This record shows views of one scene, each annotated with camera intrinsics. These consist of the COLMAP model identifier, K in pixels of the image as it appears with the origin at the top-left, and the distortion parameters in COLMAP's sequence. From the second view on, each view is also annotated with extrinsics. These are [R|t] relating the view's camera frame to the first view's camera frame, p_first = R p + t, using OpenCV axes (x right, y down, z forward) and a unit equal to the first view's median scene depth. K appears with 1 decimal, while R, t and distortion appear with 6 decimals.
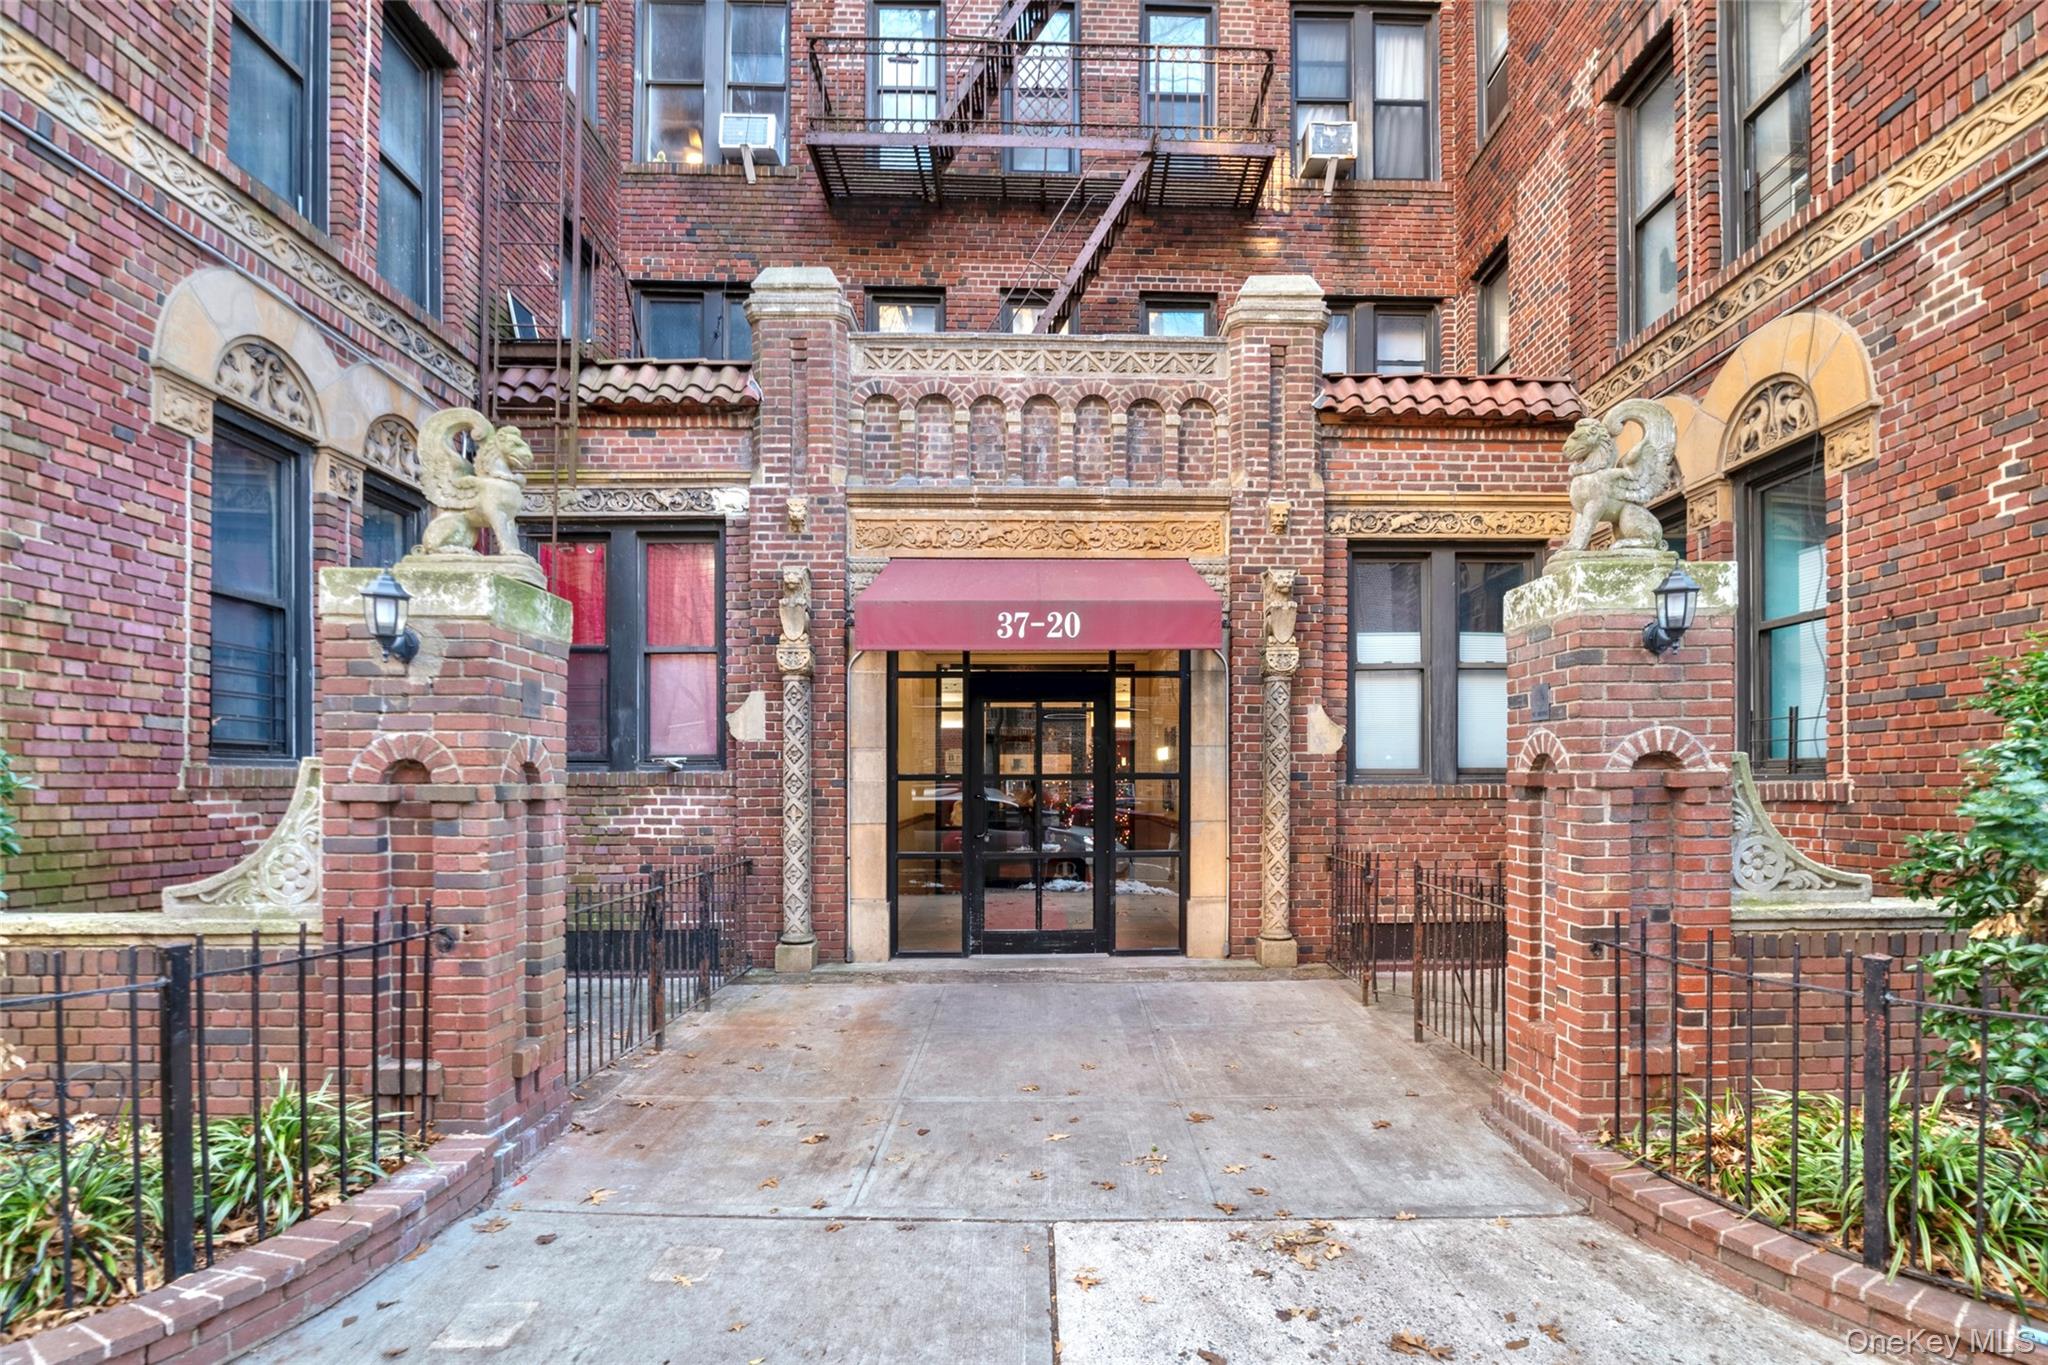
lens RADIAL K [[933.6, 0, 1058.2], [0, 933.6, 792.5], [0, 0, 1]] dist [-0.004593, -0.003923]
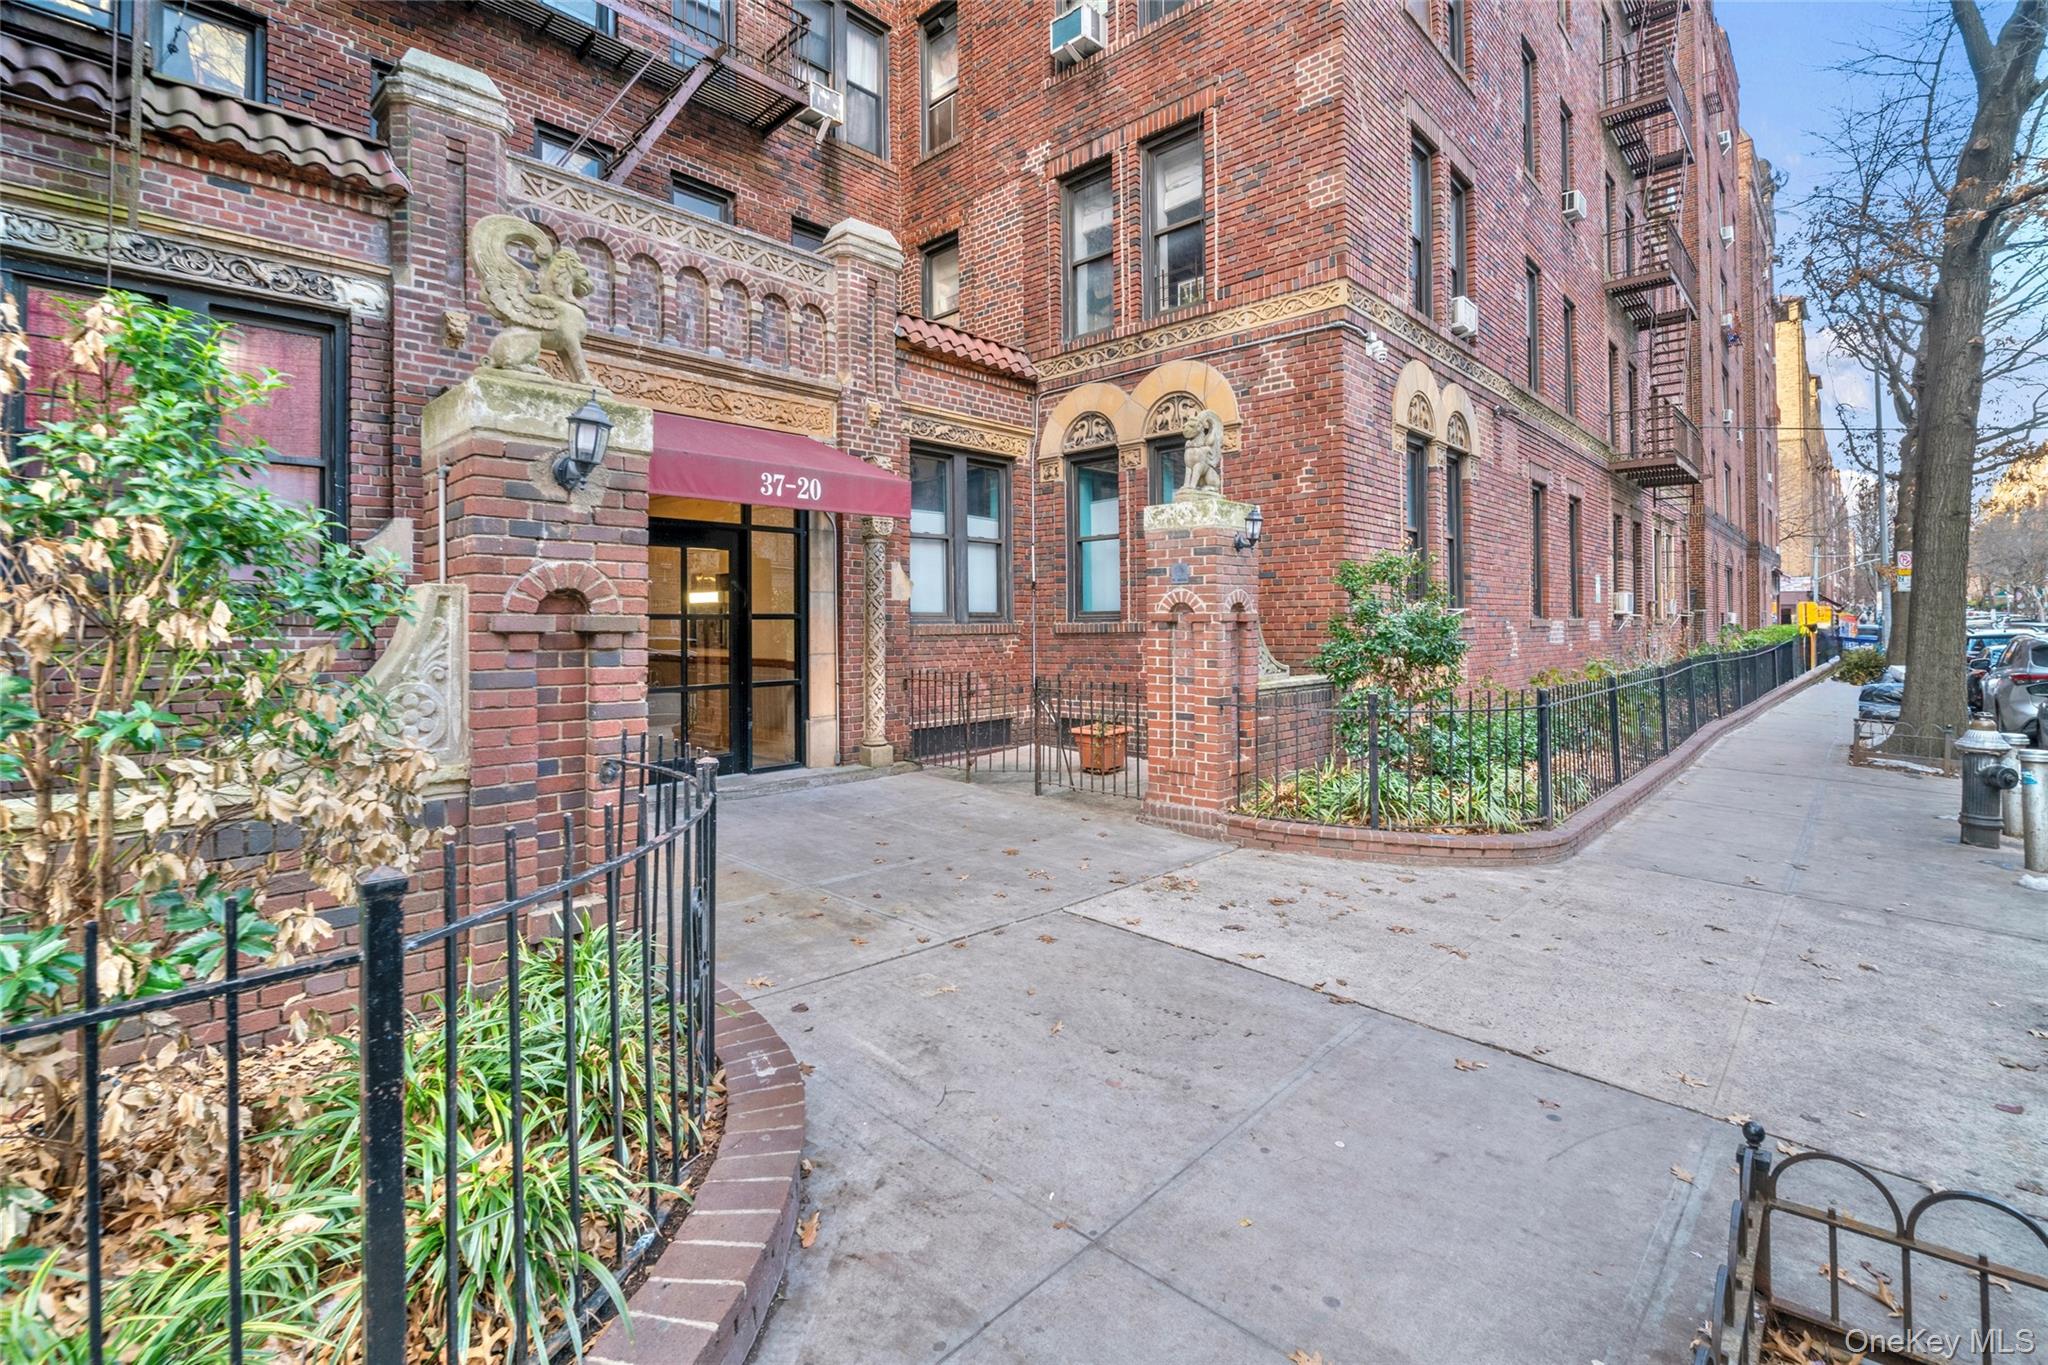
lens RADIAL K [[933.6, 0, 926.9], [0, 933.6, 627.5], [0, 0, 1]] dist [-0.004593, -0.003923]
pose [[0.737591, -0.001422, 0.675247, -0.559931], [0.010787, 0.999895, -0.009678, 0.009352], [-0.675162, 0.014422, 0.737529, 0.014170]]
